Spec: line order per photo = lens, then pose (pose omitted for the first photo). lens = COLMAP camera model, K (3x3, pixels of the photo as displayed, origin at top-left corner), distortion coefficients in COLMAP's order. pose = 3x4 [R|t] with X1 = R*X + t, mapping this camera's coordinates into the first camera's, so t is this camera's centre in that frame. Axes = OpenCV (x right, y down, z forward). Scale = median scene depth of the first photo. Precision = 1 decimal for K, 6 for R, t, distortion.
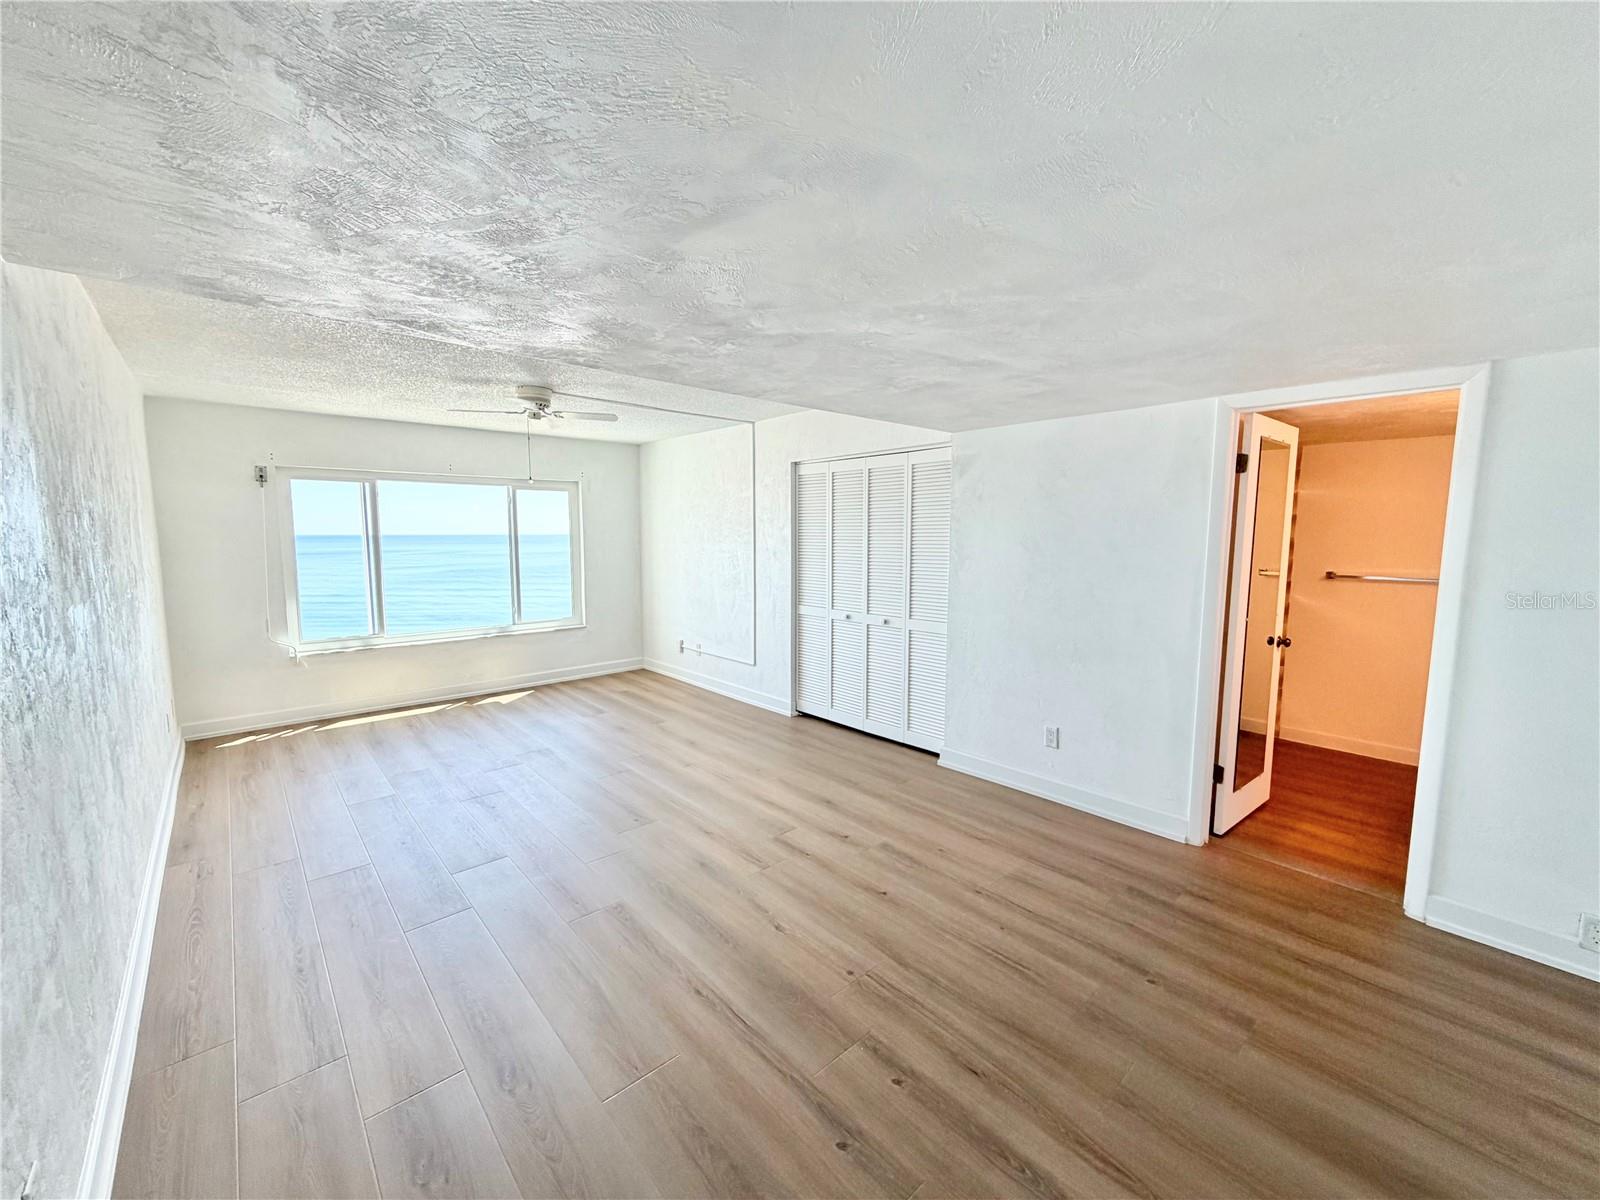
lens RADIAL K [[638.0, 0, 800.3], [0, 638.0, 605.9], [0, 0, 1]] dist [0.000755, 0.000047]
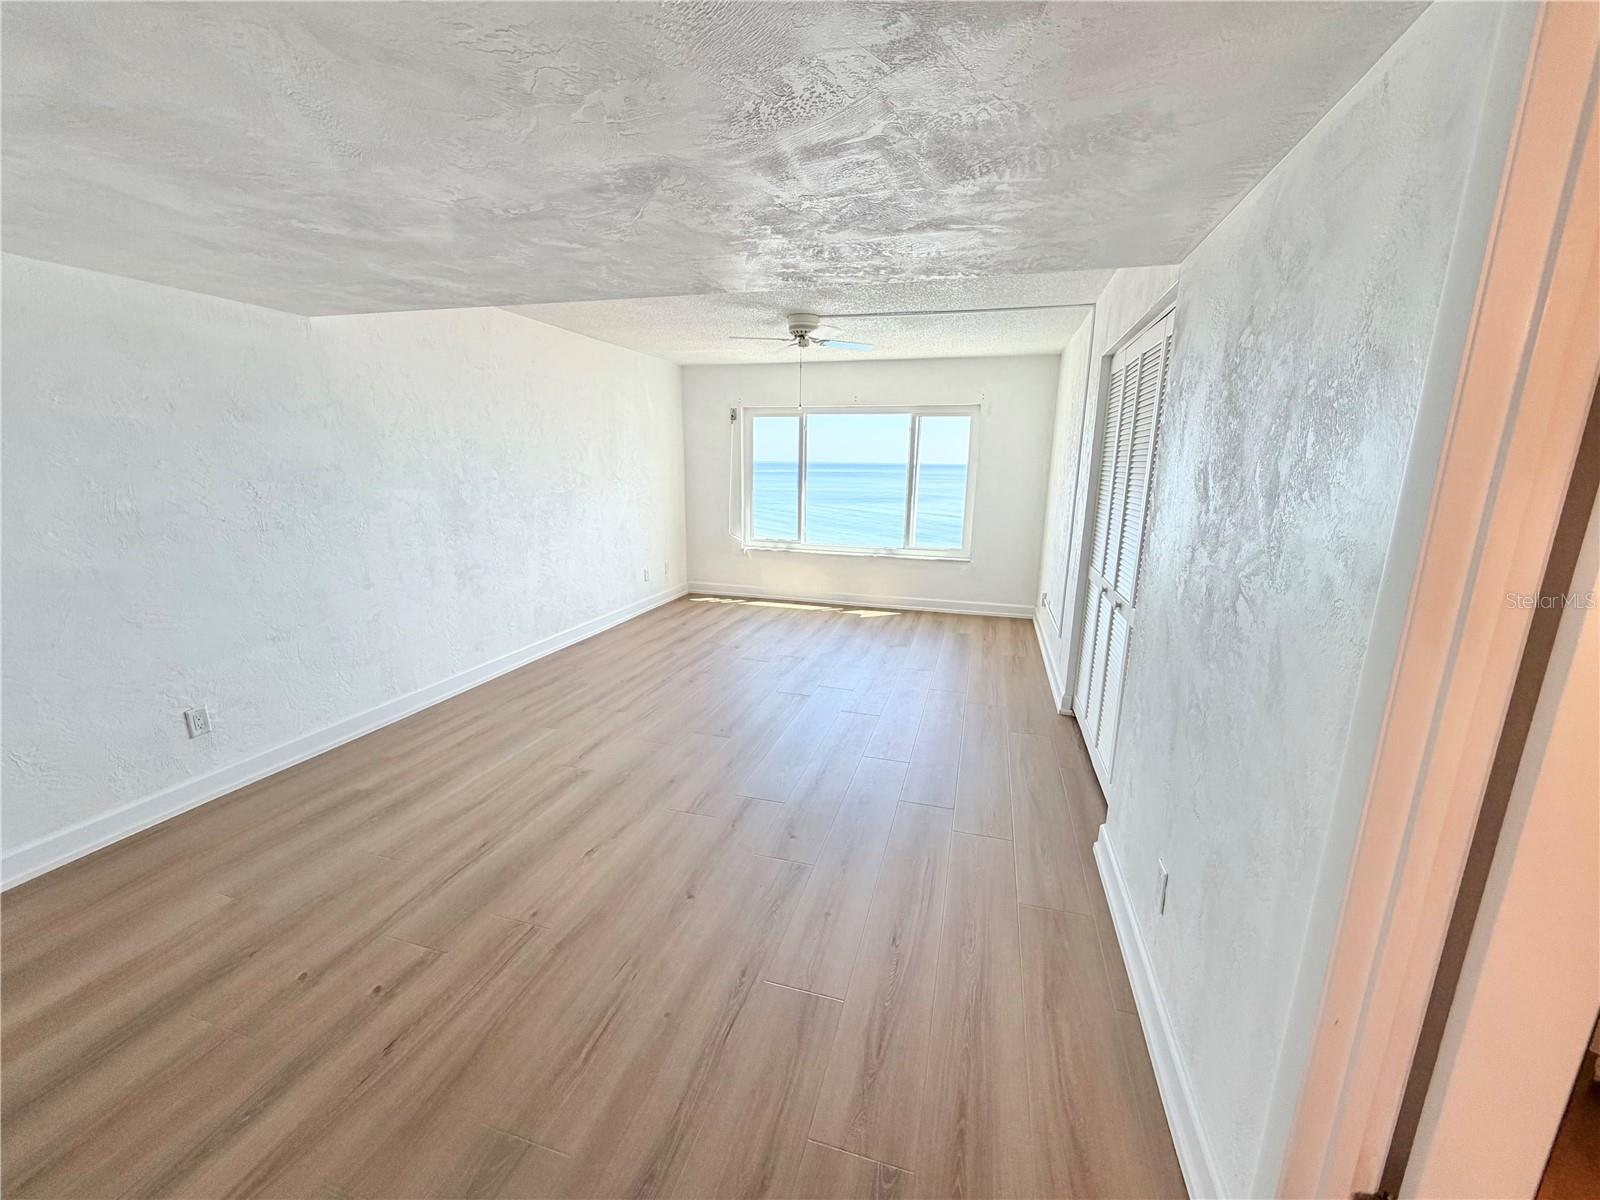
lens RADIAL K [[638.0, 0, 797.4], [0, 638.0, 602.9], [0, 0, 1]] dist [0.000755, 0.000047]
pose [[0.519662, 0.194423, -0.831956, 0.462847], [-0.112975, 0.980850, 0.158651, -0.039599], [0.846869, 0.011545, 0.531676, 0.380383]]
